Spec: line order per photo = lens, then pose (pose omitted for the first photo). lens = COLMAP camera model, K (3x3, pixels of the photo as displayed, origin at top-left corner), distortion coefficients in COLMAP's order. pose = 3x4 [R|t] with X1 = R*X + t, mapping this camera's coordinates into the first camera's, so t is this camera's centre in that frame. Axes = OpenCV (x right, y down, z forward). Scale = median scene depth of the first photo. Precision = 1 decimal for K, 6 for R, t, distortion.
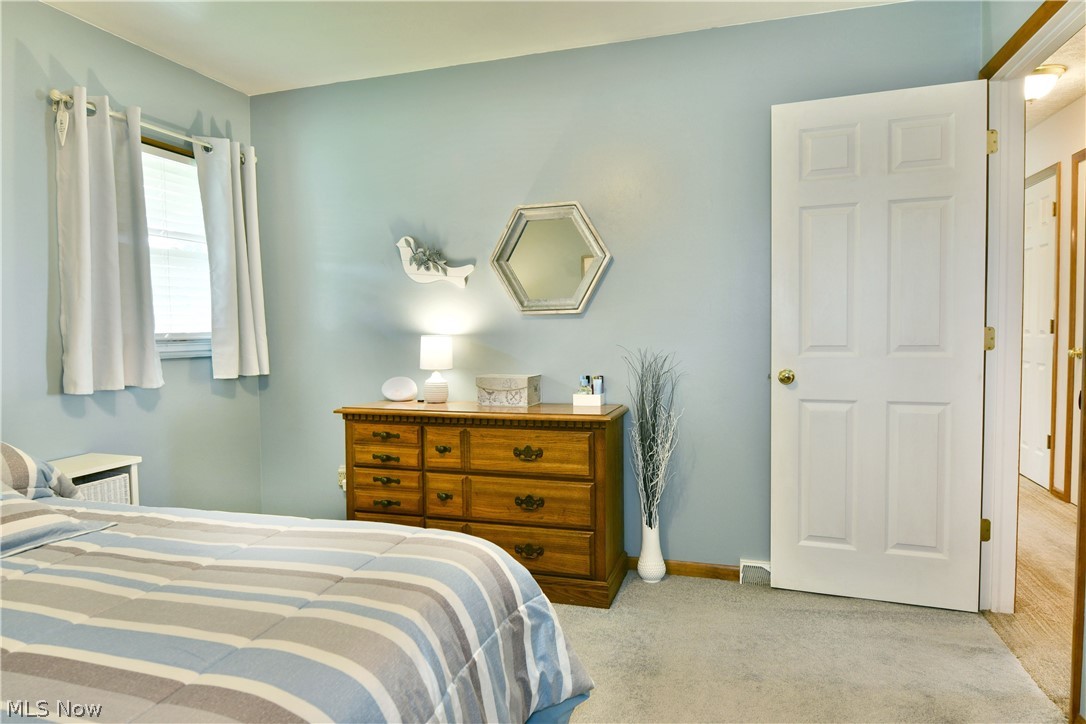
lens RADIAL K [[664.4, 0, 531.2], [0, 664.4, 352.5], [0, 0, 1]] dist [-0.004677, -0.006114]
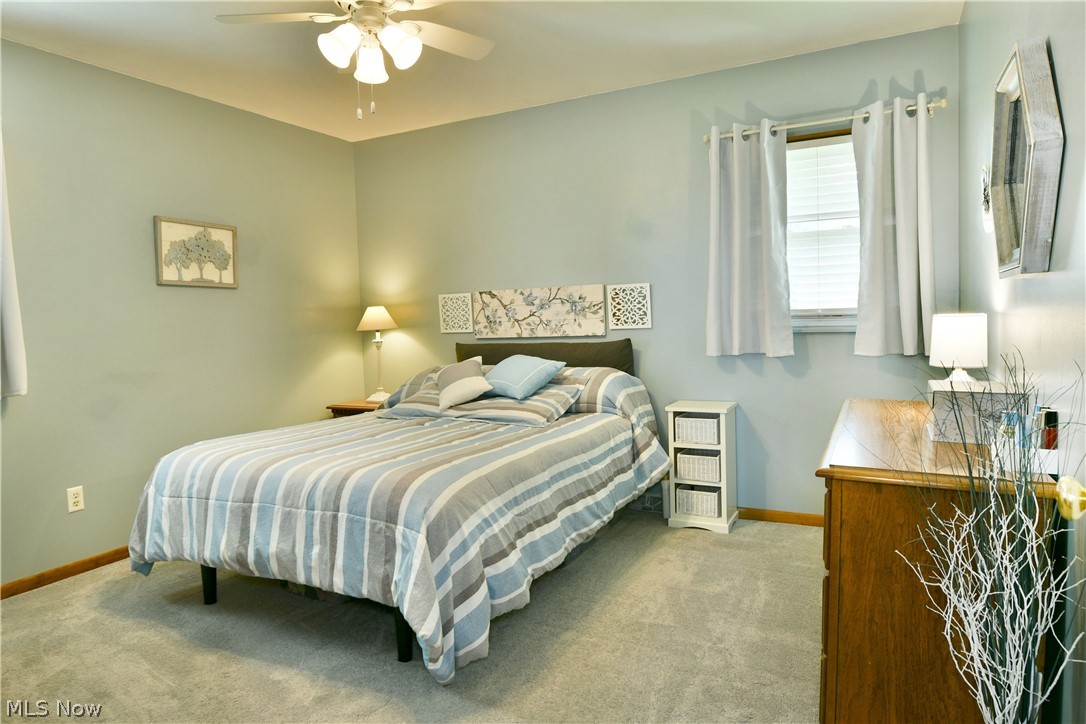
lens RADIAL K [[664.4, 0, 531.2], [0, 664.4, 352.5], [0, 0, 1]] dist [-0.004677, -0.006114]
pose [[-0.169835, 0.064955, -0.983330, 0.581210], [-0.012118, 0.997612, 0.067991, -0.025152], [0.985398, 0.023464, -0.168642, 0.695611]]
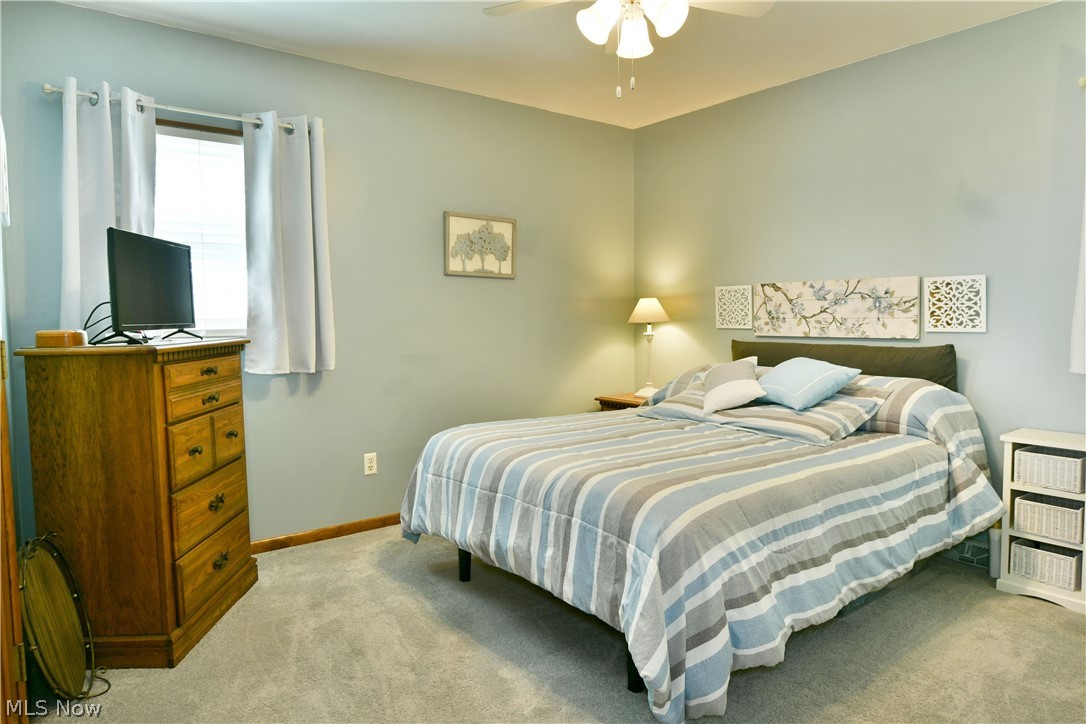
lens RADIAL K [[664.4, 0, 531.2], [0, 664.4, 352.5], [0, 0, 1]] dist [-0.004677, -0.006114]
pose [[-0.567974, 0.057728, -0.821019, 0.494841], [-0.028206, 0.995586, 0.089515, -0.027351], [0.822563, 0.073999, -0.563839, 0.706494]]
